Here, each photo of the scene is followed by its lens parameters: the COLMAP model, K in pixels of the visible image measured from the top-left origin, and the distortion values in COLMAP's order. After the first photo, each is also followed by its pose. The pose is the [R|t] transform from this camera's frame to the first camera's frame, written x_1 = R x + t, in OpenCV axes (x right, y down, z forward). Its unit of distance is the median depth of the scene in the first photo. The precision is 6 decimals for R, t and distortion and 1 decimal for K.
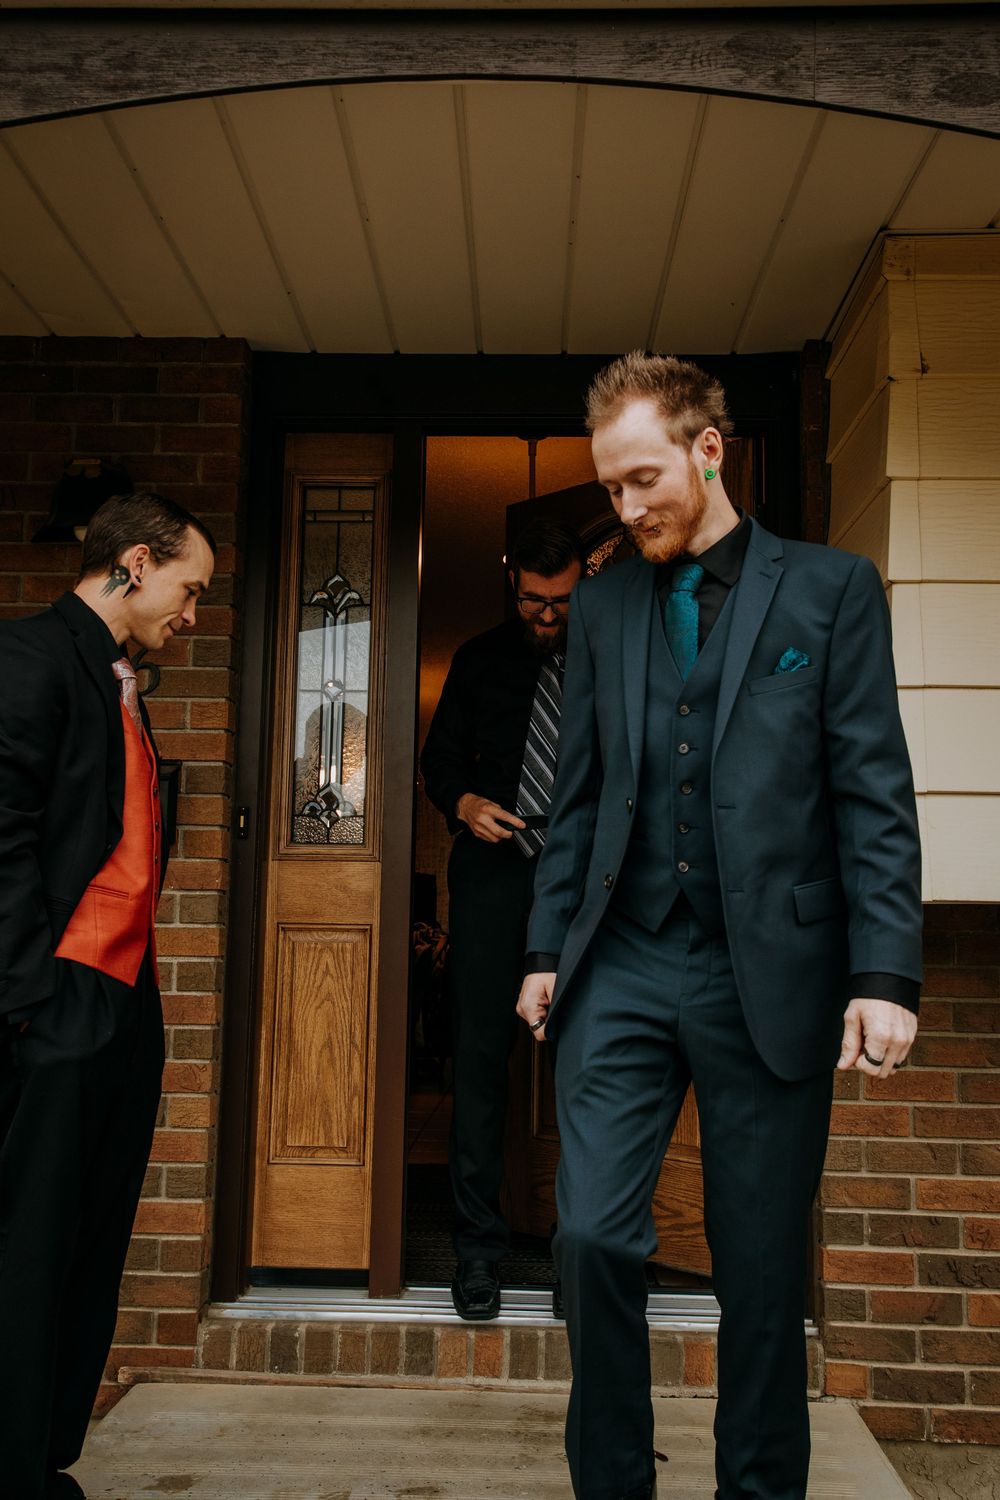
lens RADIAL K [[1111.0, 0, 500.0], [0, 1111.0, 750.0], [0, 0, 1]] dist [0.025323, 0.005707]
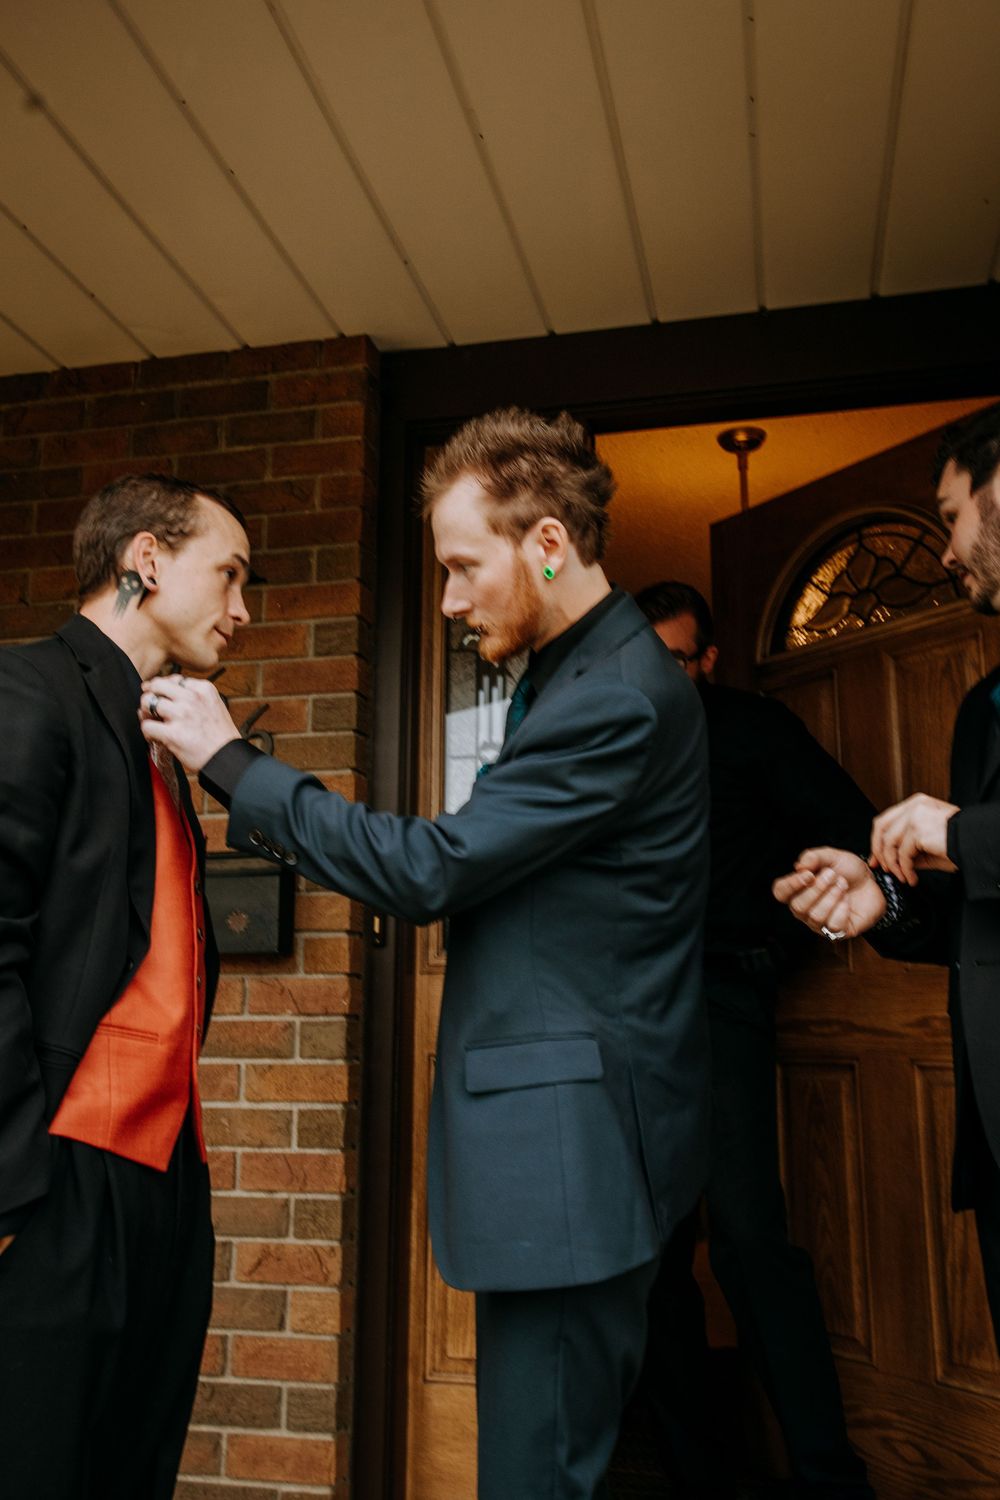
lens RADIAL K [[1111.0, 0, 500.0], [0, 1111.0, 750.0], [0, 0, 1]] dist [0.025323, 0.005707]
pose [[0.978354, -0.050560, -0.200664, 0.018115], [0.032396, 0.995158, -0.092796, 0.017058], [0.204385, 0.084287, 0.975255, 0.244442]]
